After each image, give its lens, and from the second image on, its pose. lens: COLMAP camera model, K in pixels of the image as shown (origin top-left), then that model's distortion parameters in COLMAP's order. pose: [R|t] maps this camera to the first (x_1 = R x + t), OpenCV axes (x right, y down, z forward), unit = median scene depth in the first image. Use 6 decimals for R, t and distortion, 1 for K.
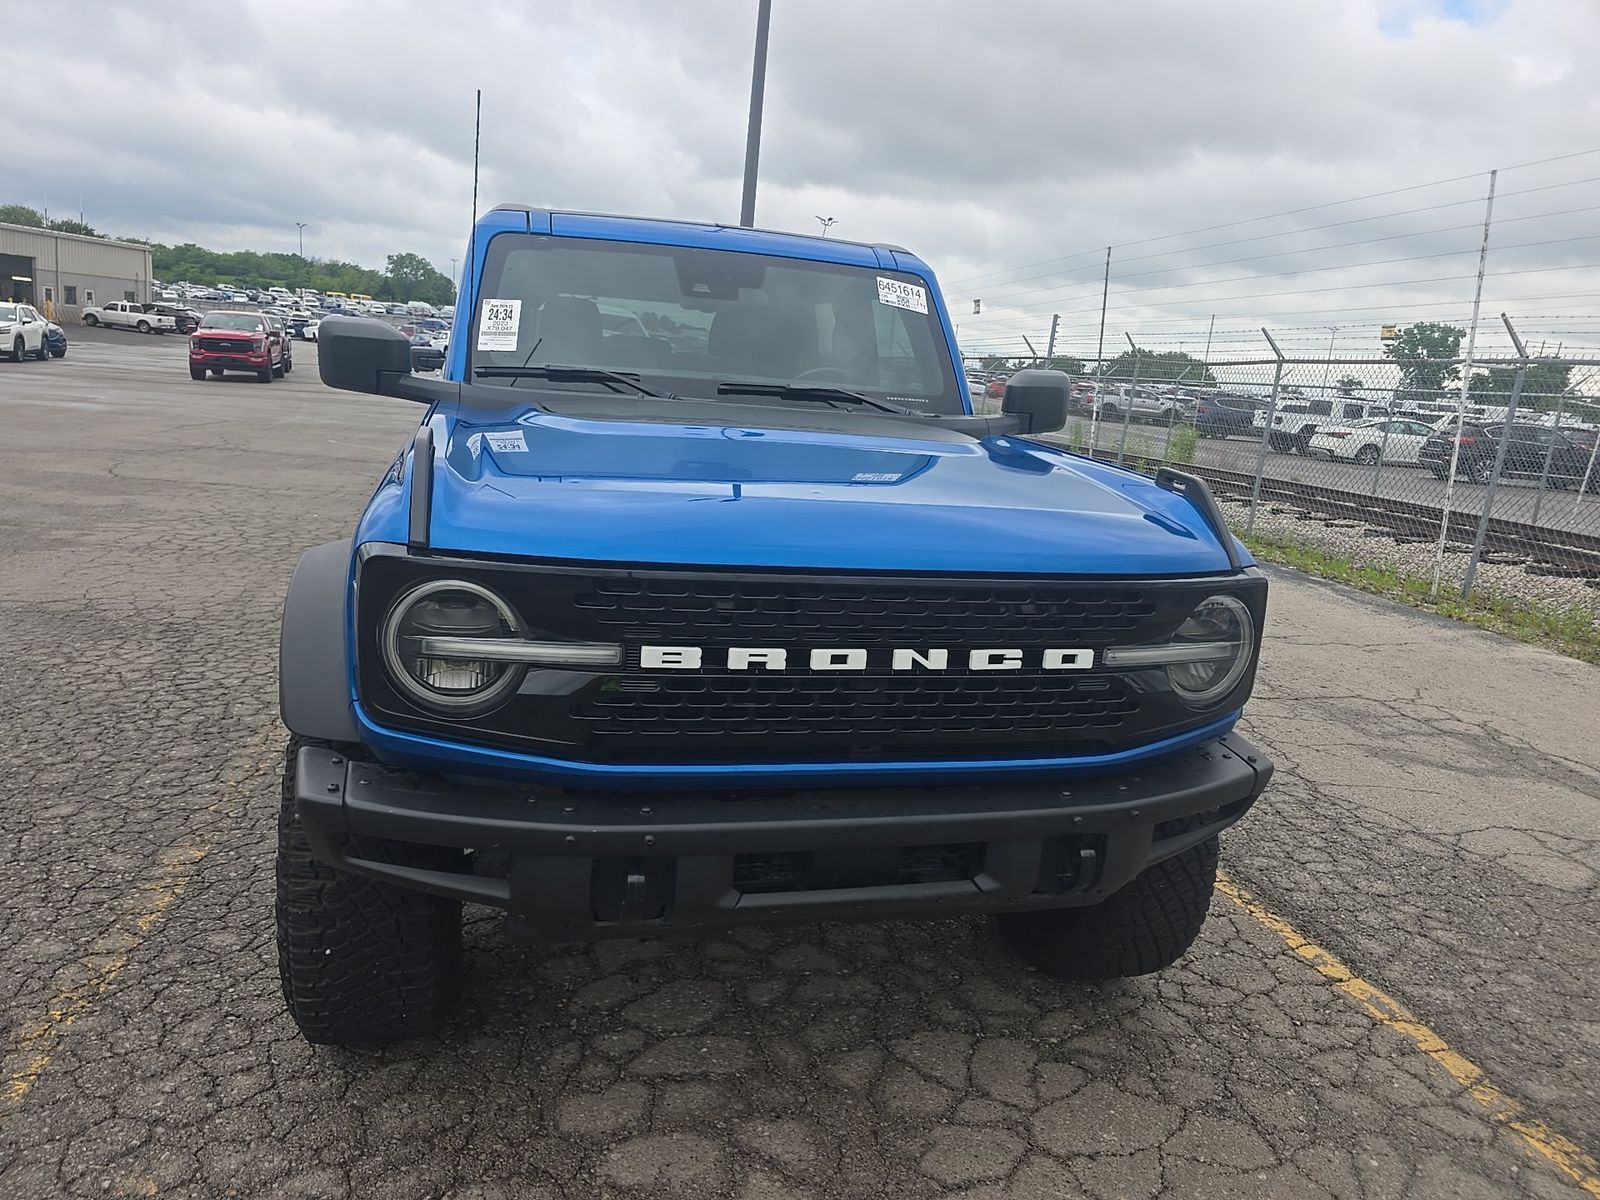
lens RADIAL K [[1082.2, 0, 809.9], [0, 1082.2, 613.8], [0, 0, 1]] dist [0.046061, -0.038599]
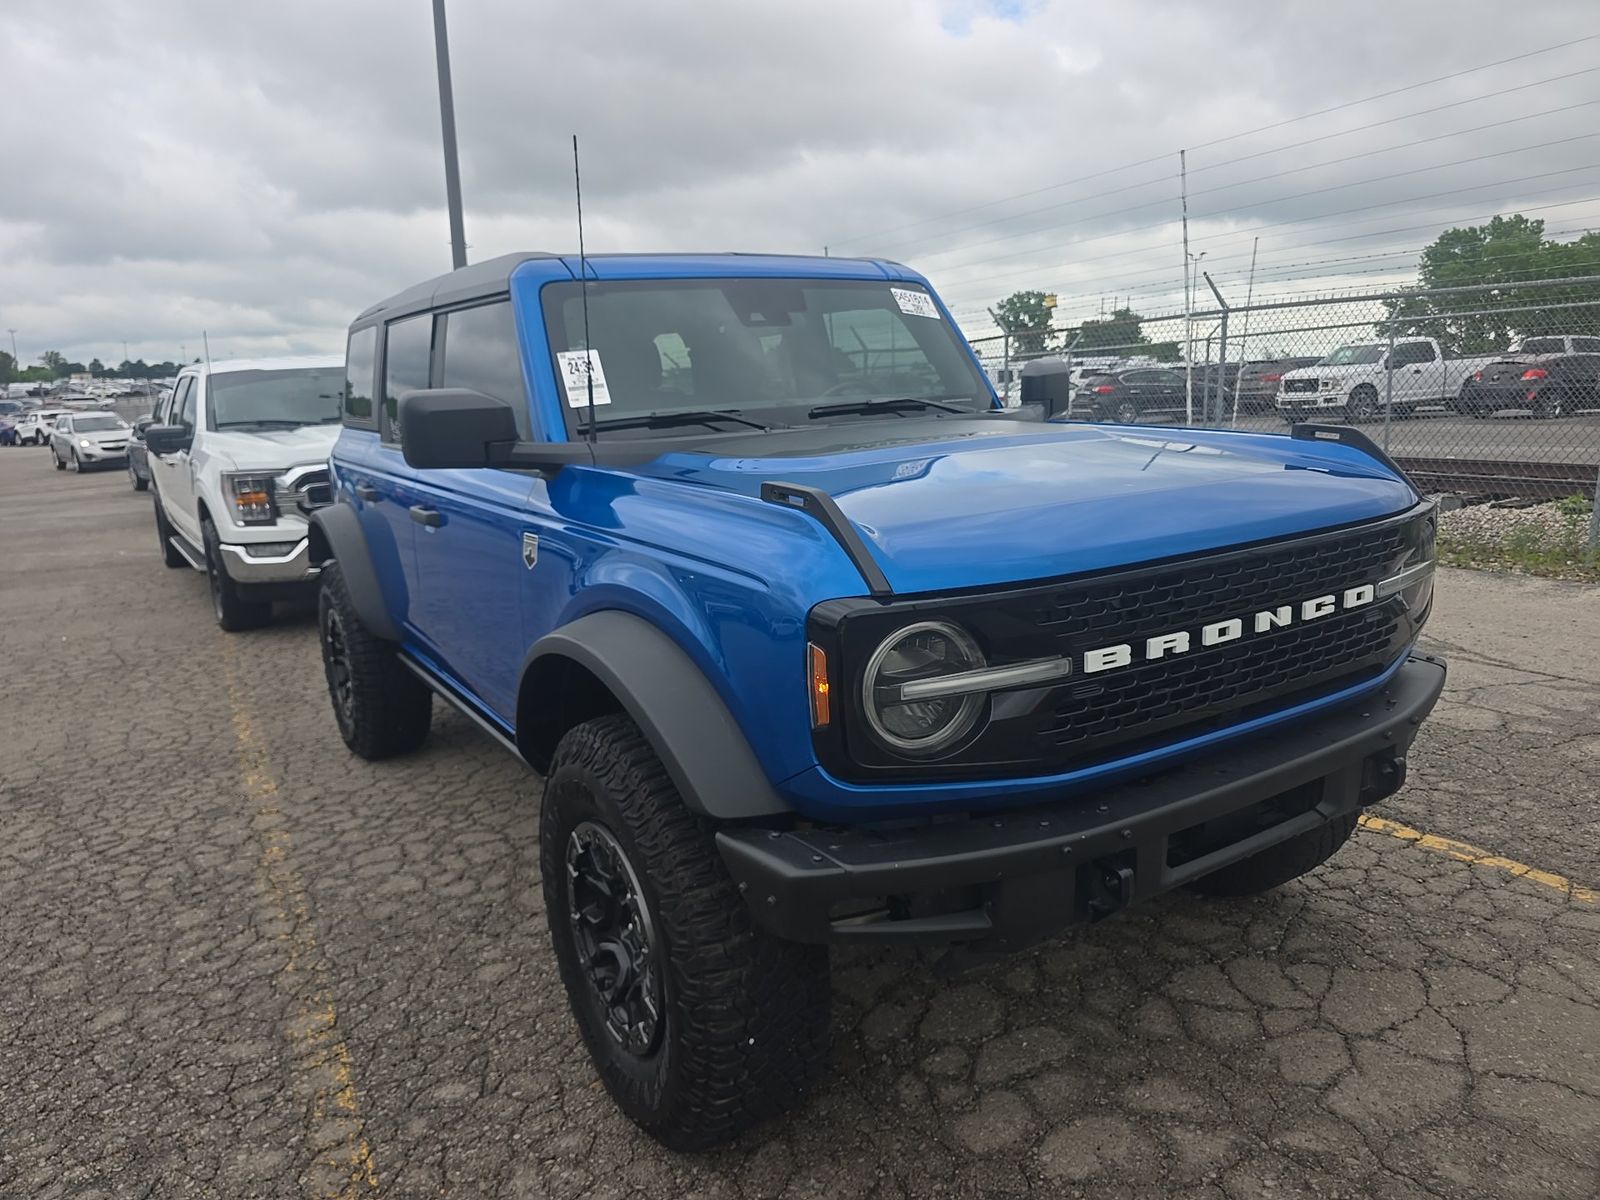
lens RADIAL K [[1082.2, 0, 815.4], [0, 1082.2, 622.4], [0, 0, 1]] dist [0.046061, -0.038599]
pose [[0.942753, -0.186614, 0.276391, -0.428225], [0.187156, 0.982020, 0.024664, -0.045809], [-0.276024, 0.028476, 0.960729, 0.047306]]
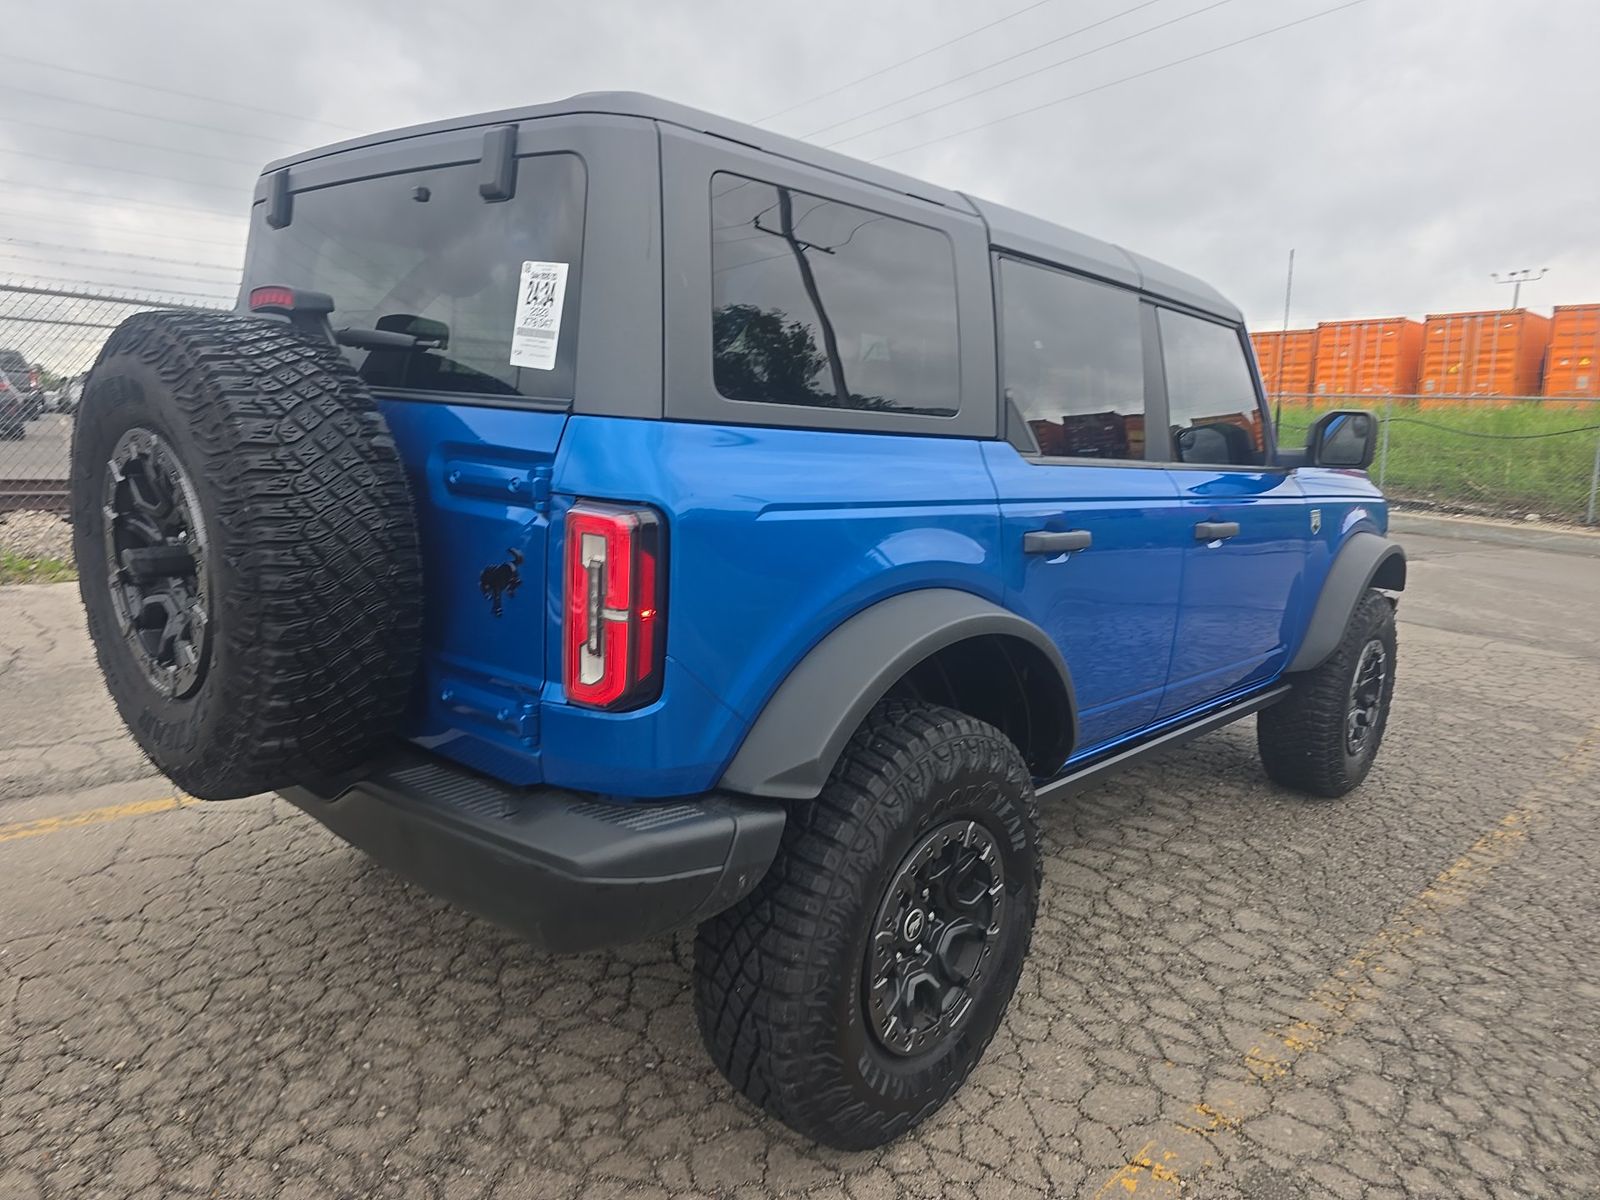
lens RADIAL K [[1082.2, 0, 783.7], [0, 1082.2, 599.7], [0, 0, 1]] dist [0.046061, -0.038599]
pose [[-0.539696, -0.250290, 0.803793, -1.172556], [0.098534, 0.929440, 0.355574, -0.592754], [-0.836073, 0.271103, -0.476953, 2.289212]]
